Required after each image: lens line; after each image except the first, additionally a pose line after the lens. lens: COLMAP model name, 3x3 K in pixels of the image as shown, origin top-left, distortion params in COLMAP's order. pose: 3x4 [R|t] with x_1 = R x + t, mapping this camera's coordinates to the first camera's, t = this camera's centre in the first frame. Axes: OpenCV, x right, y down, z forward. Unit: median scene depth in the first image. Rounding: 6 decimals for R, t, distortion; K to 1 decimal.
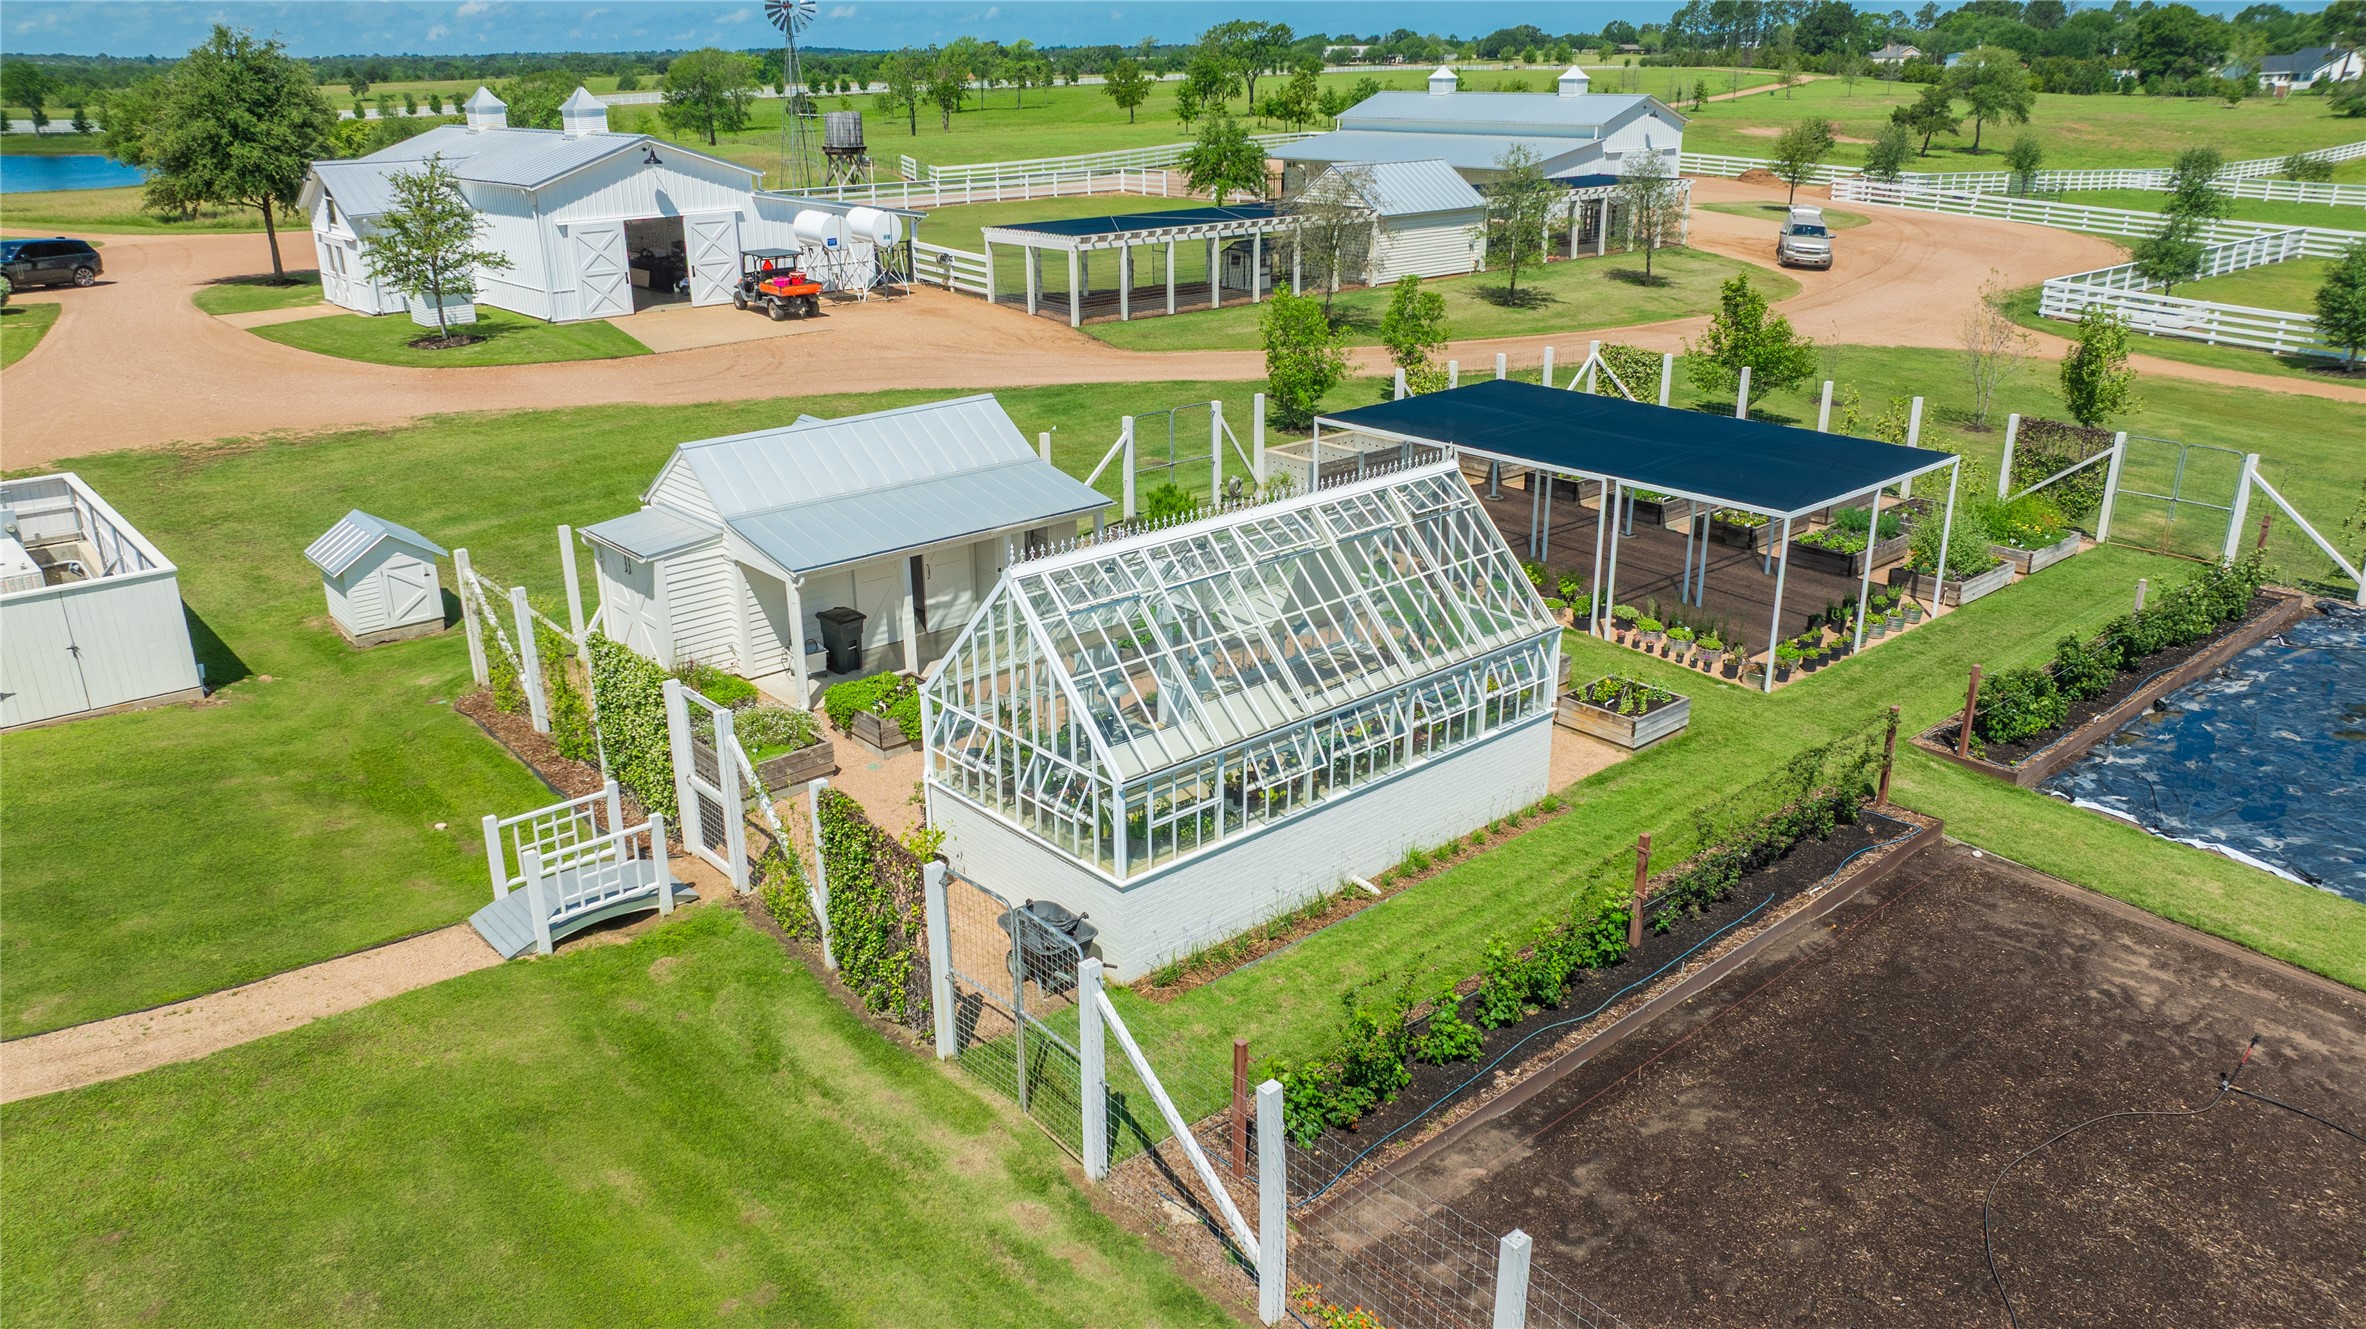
lens RADIAL K [[1659.5, 0, 1183.0], [0, 1659.5, 664.5], [0, 0, 1]] dist [-0.042350, 0.065643]
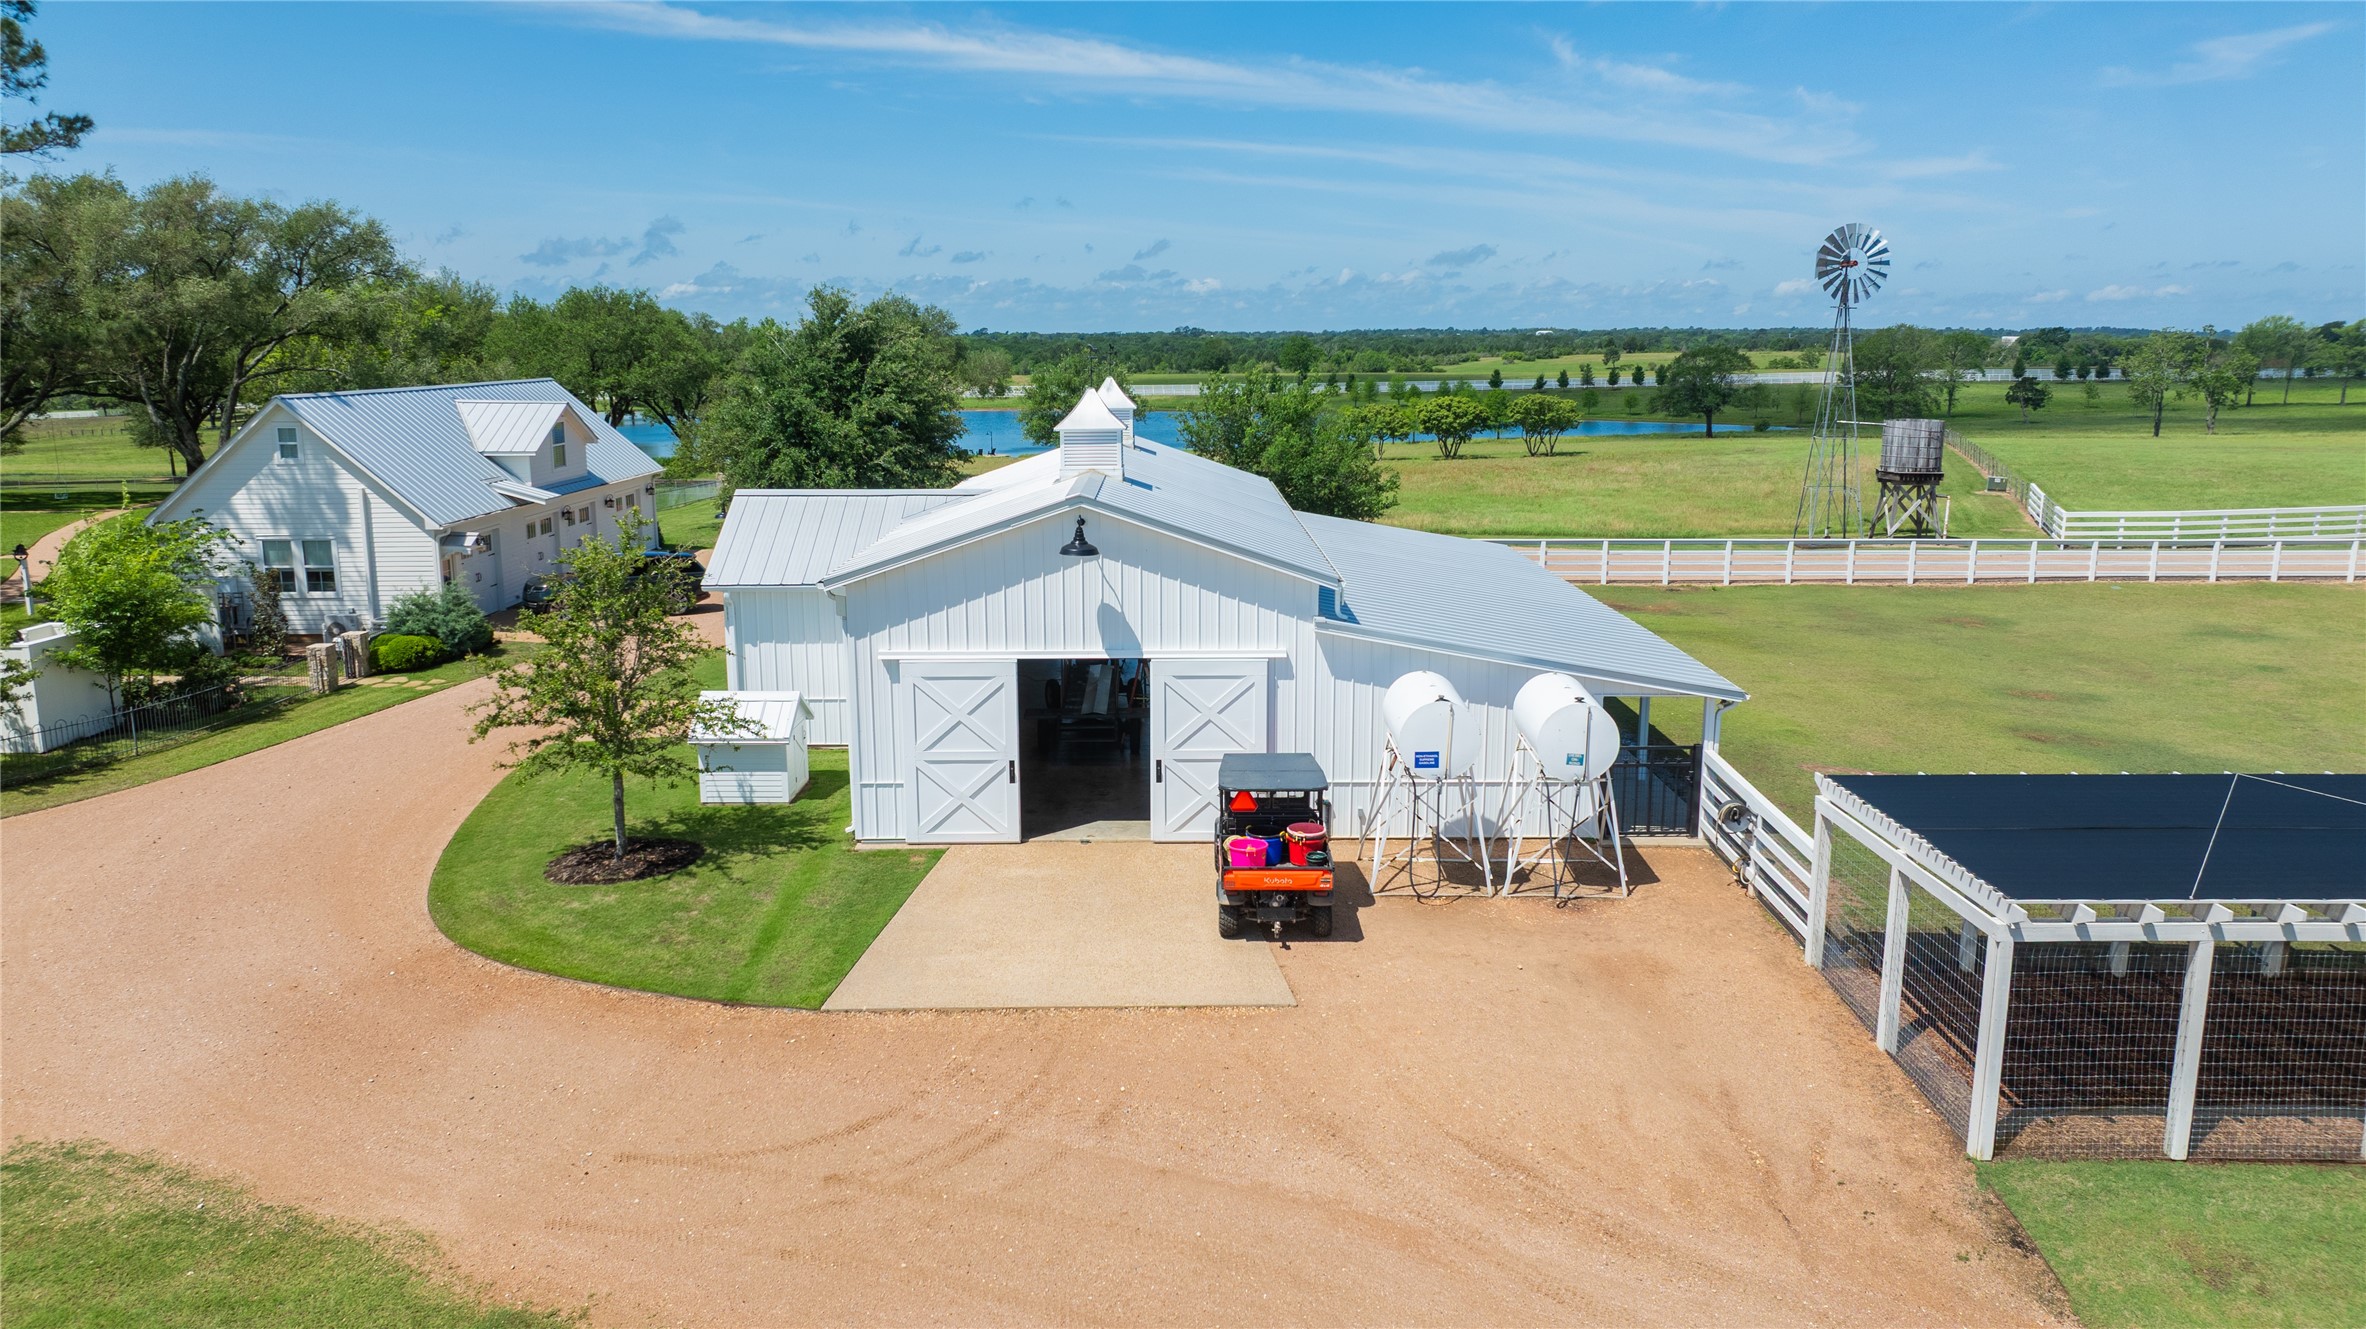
lens RADIAL K [[1659.5, 0, 1183.0], [0, 1659.5, 664.5], [0, 0, 1]] dist [-0.042350, 0.065643]
pose [[0.757552, 0.137970, -0.638027, 0.010784], [-0.234088, 0.969819, -0.068223, -0.236178], [0.609358, 0.201037, 0.766986, 0.628317]]
